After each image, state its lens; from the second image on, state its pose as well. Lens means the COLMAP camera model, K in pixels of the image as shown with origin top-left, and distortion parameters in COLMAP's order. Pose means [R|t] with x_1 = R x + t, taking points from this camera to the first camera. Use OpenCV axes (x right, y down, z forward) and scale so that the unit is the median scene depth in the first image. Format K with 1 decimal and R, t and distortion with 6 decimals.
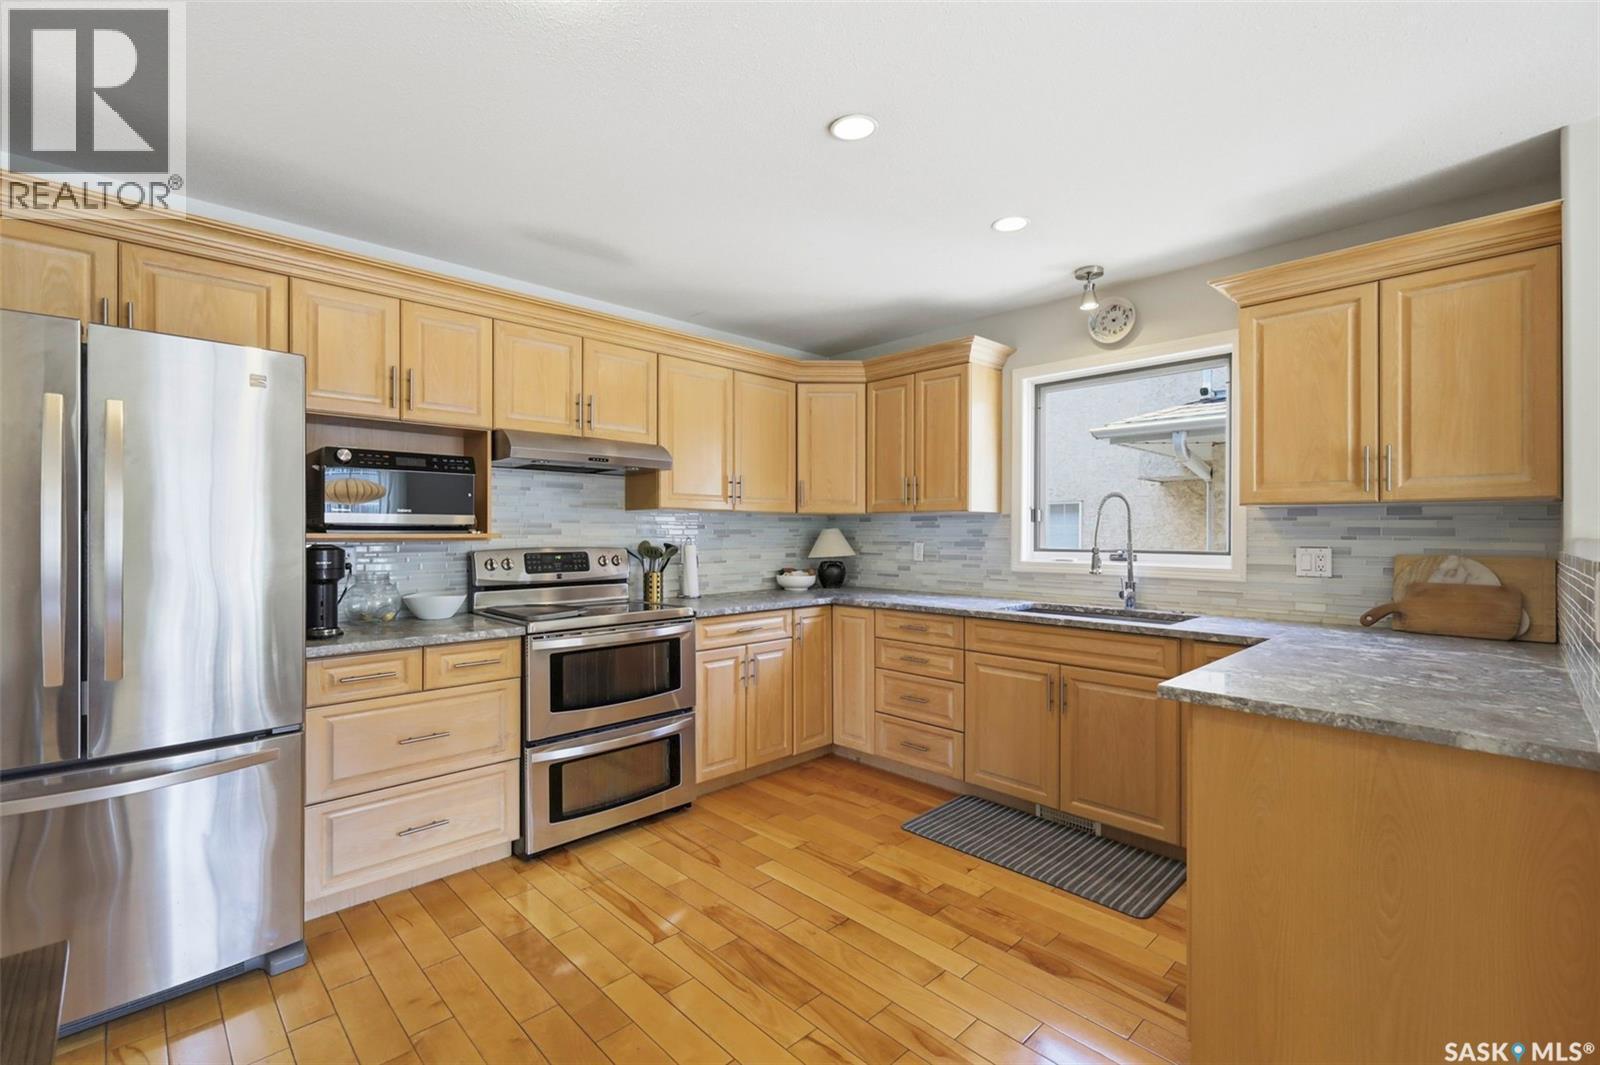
lens RADIAL K [[710.7, 0, 791.2], [0, 710.7, 530.2], [0, 0, 1]] dist [0.004536, 0.000952]
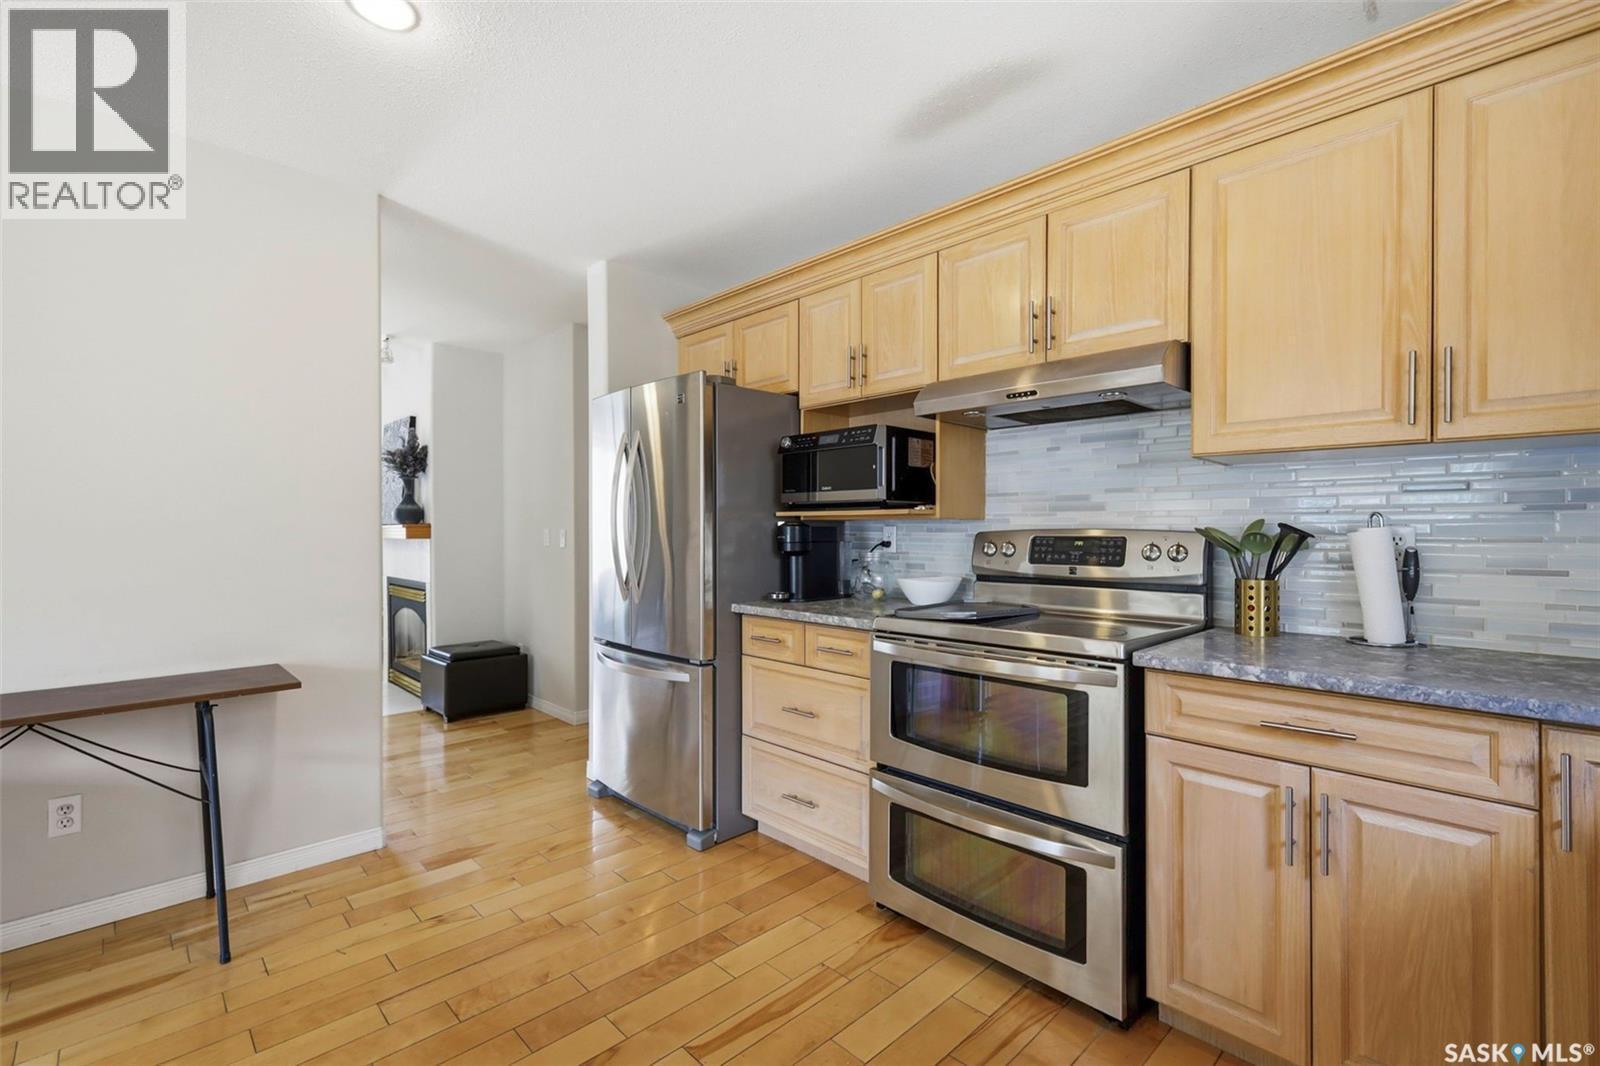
lens RADIAL K [[710.7, 0, 786.2], [0, 710.7, 529.6], [0, 0, 1]] dist [0.004536, 0.000952]
pose [[-0.004127, 0.000555, -0.999991, 0.345511], [0.002085, 0.999998, 0.000546, 0.022829], [0.999989, -0.002082, -0.004128, 0.692032]]
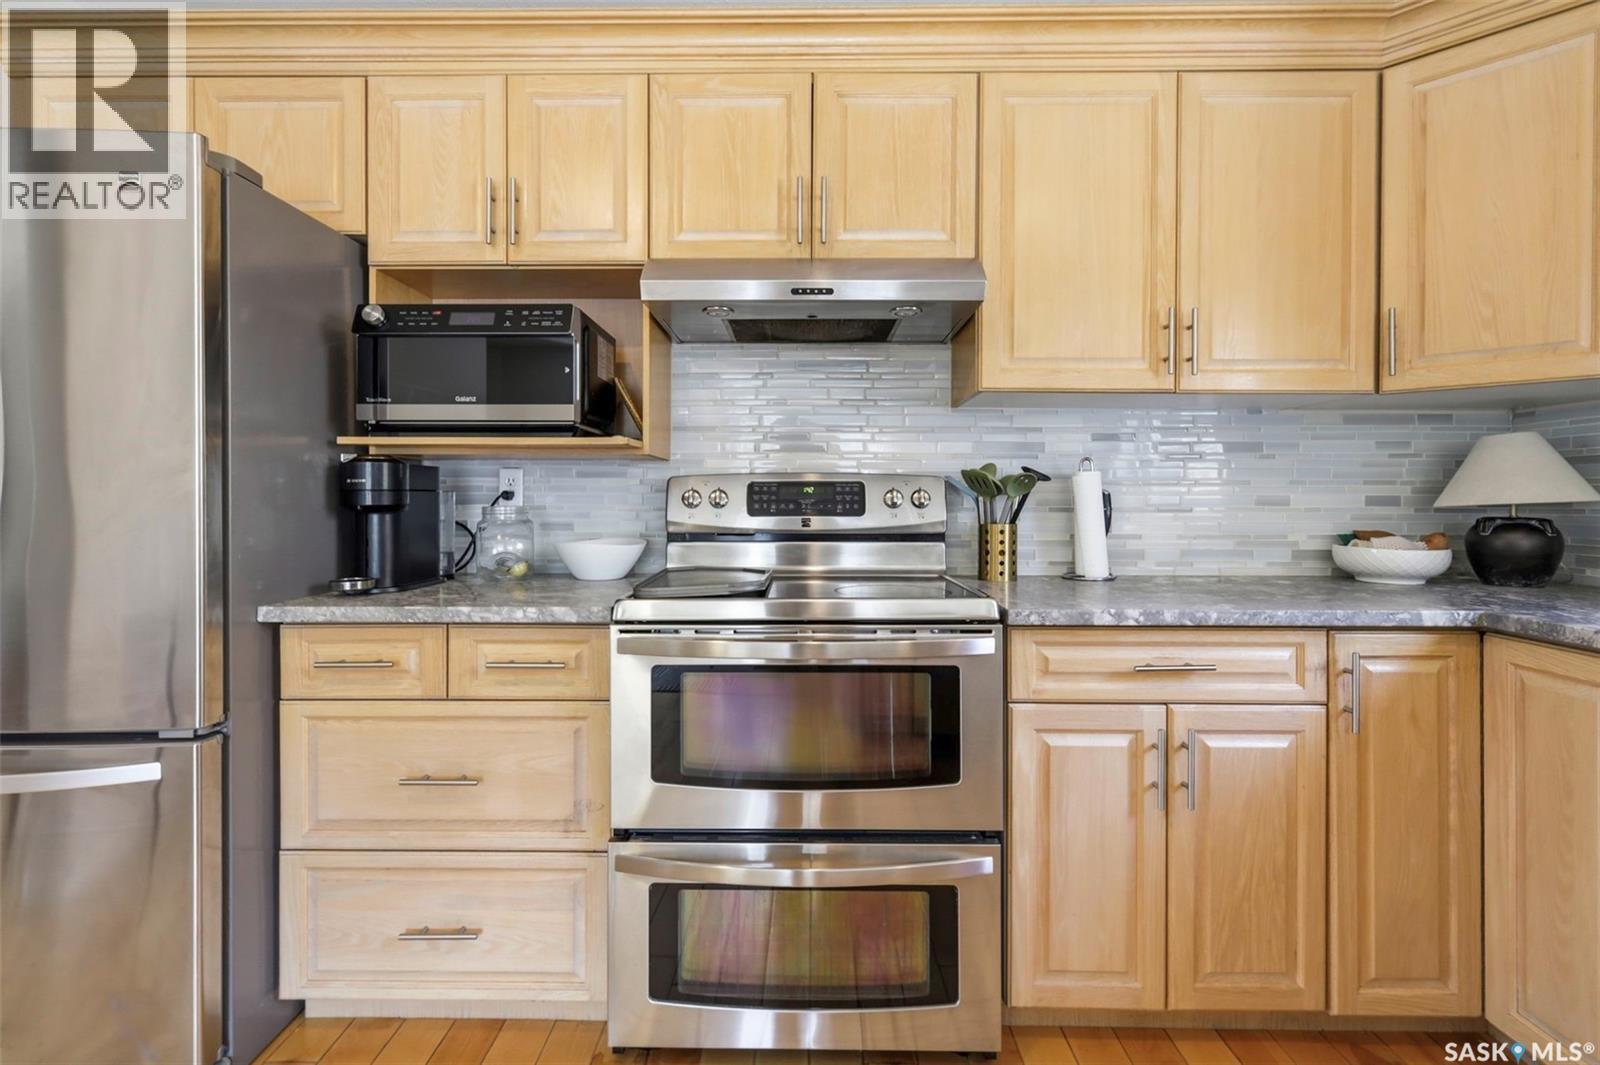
lens RADIAL K [[765.2, 0, 788.2], [0, 765.2, 499.2], [0, 0, 1]] dist [0.008274, -0.001219]
pose [[0.712594, 0.004739, -0.701561, 0.088882], [-0.000809, 0.999982, 0.005934, 0.040248], [0.701577, -0.003661, 0.712585, 0.528363]]
